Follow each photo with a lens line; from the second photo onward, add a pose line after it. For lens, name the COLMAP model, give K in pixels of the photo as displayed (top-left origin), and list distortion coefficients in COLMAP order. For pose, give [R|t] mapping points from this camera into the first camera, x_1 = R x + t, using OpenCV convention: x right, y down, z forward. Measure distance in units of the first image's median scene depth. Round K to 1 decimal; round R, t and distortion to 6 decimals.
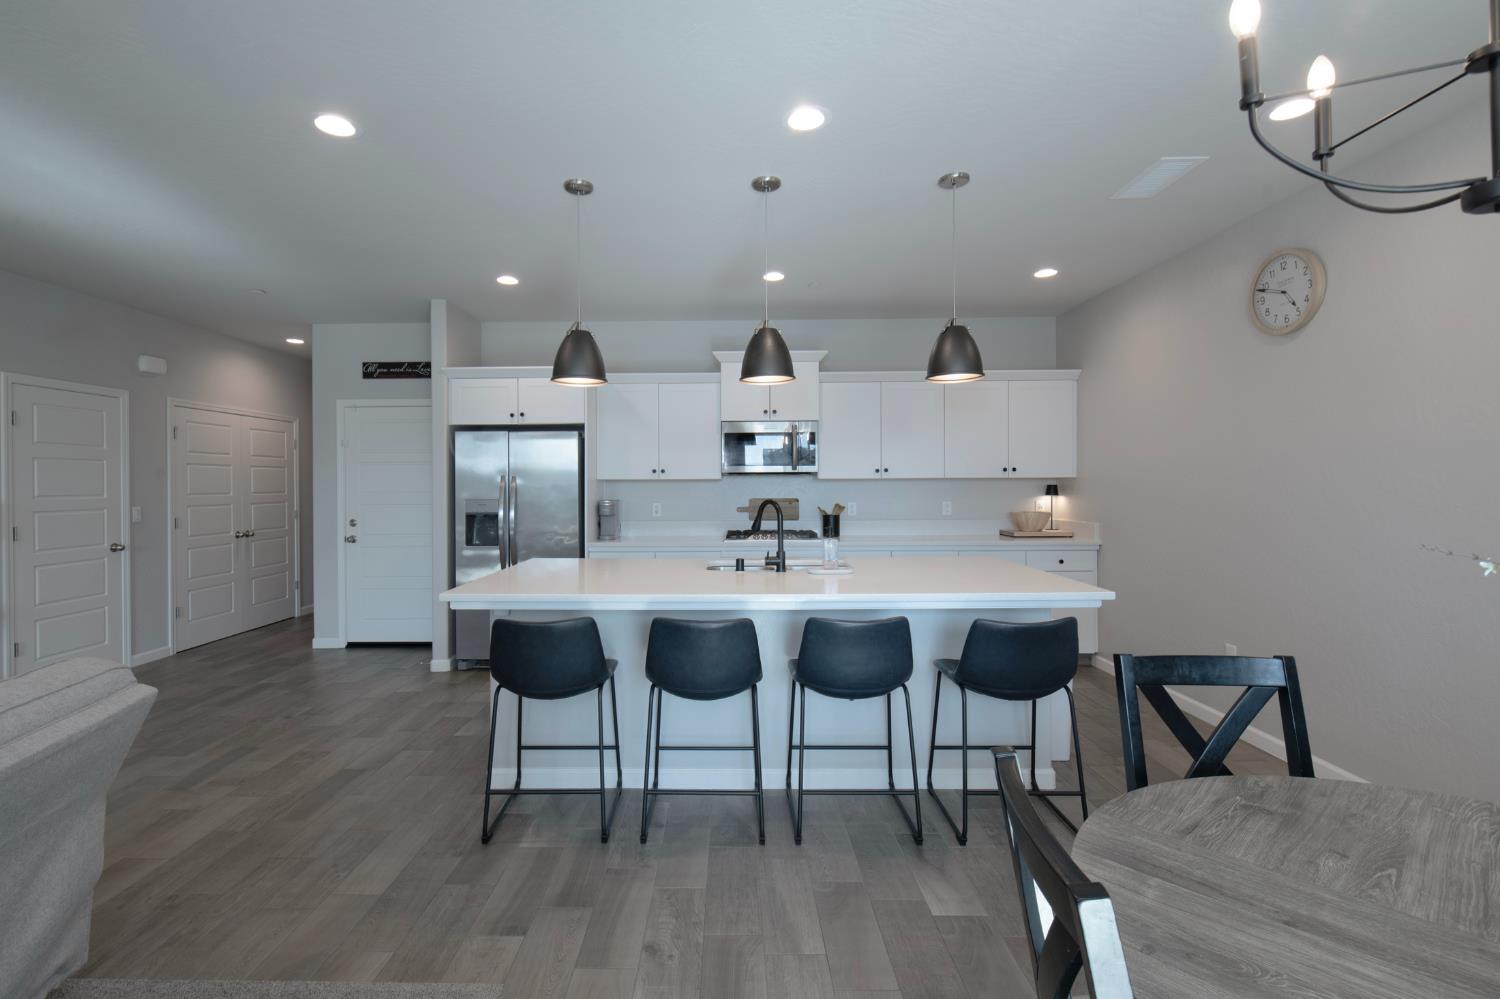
lens RADIAL K [[665.8, 0, 728.2], [0, 665.8, 490.5], [0, 0, 1]] dist [-0.001332, -0.000128]
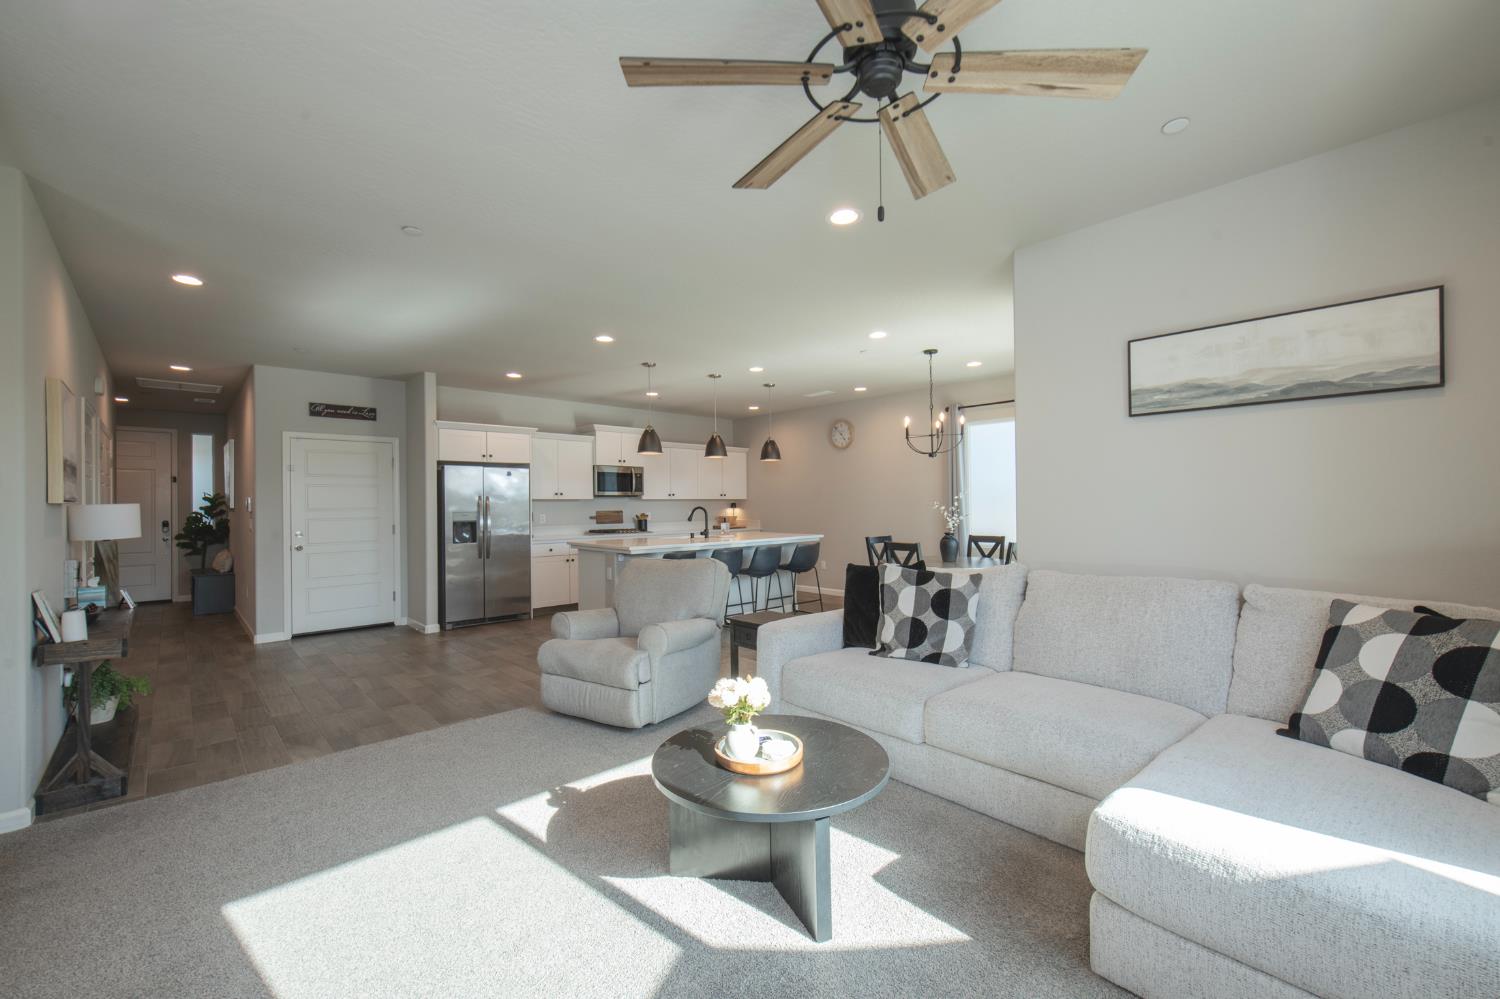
lens RADIAL K [[606.1, 0, 750.0], [0, 606.1, 499.5], [0, 0, 1]] dist [0.002220, 0.000098]
pose [[0.722544, 0.004101, 0.691313, -0.806515], [0.013314, 0.999714, -0.019845, 0.020312], [-0.691197, 0.023543, 0.722283, -0.395192]]
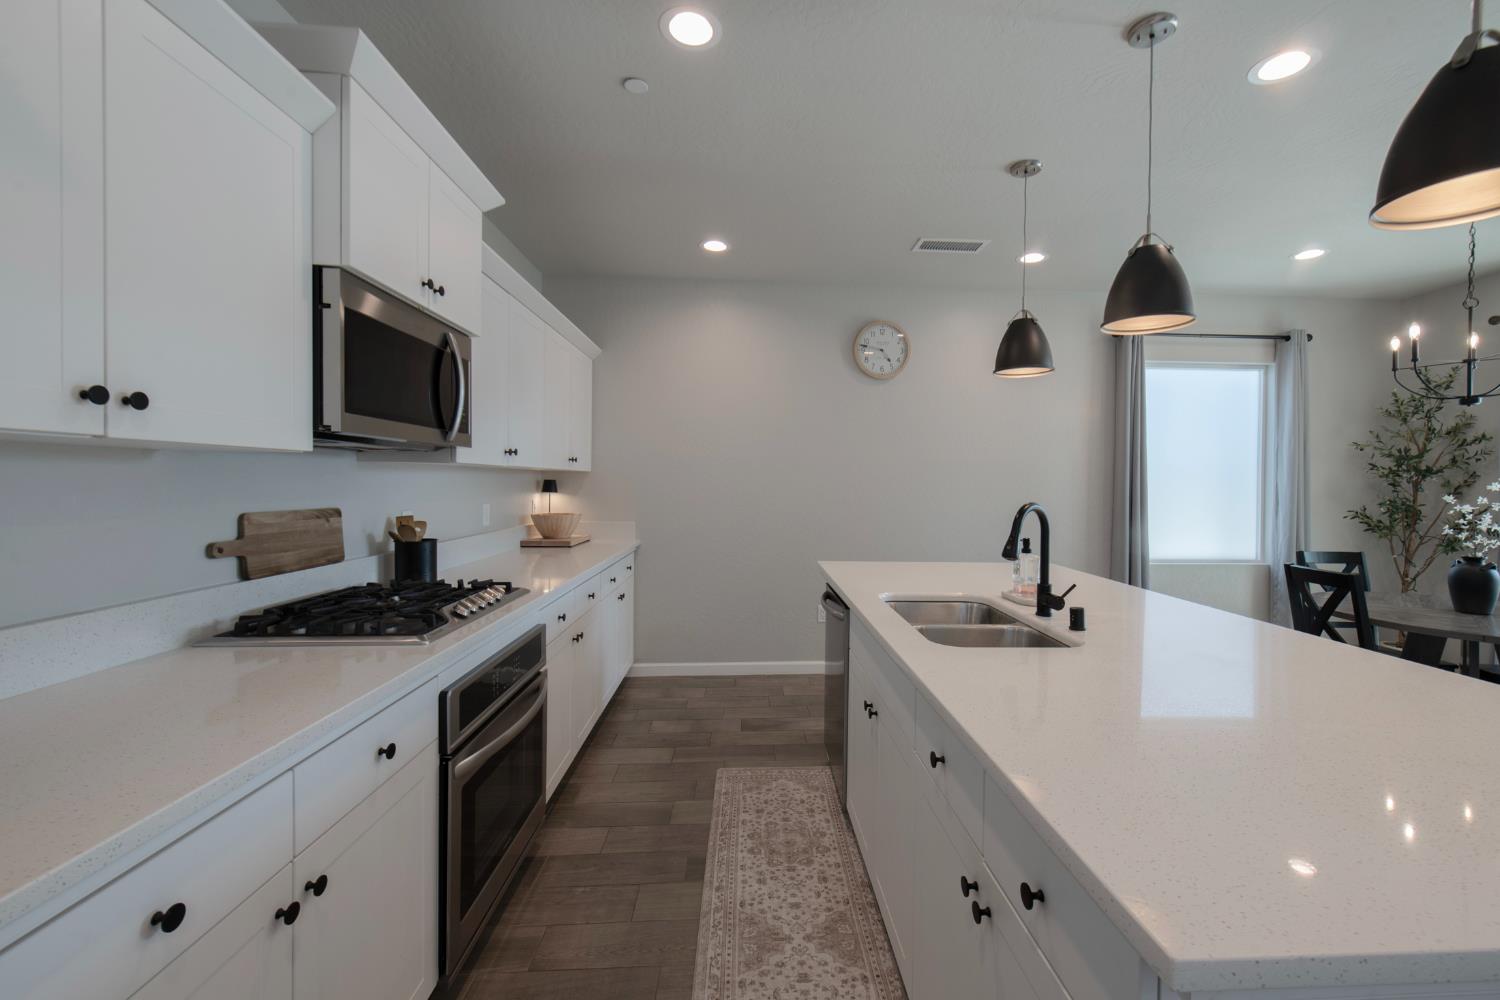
lens RADIAL K [[628.2, 0, 789.9], [0, 628.2, 486.0], [0, 0, 1]] dist [-0.002244, -0.000133]
pose [[-0.088283, -0.002104, 0.996093, -0.322561], [-0.000289, 0.999998, 0.002086, -0.002482], [-0.996095, -0.000104, -0.088283, 0.829203]]
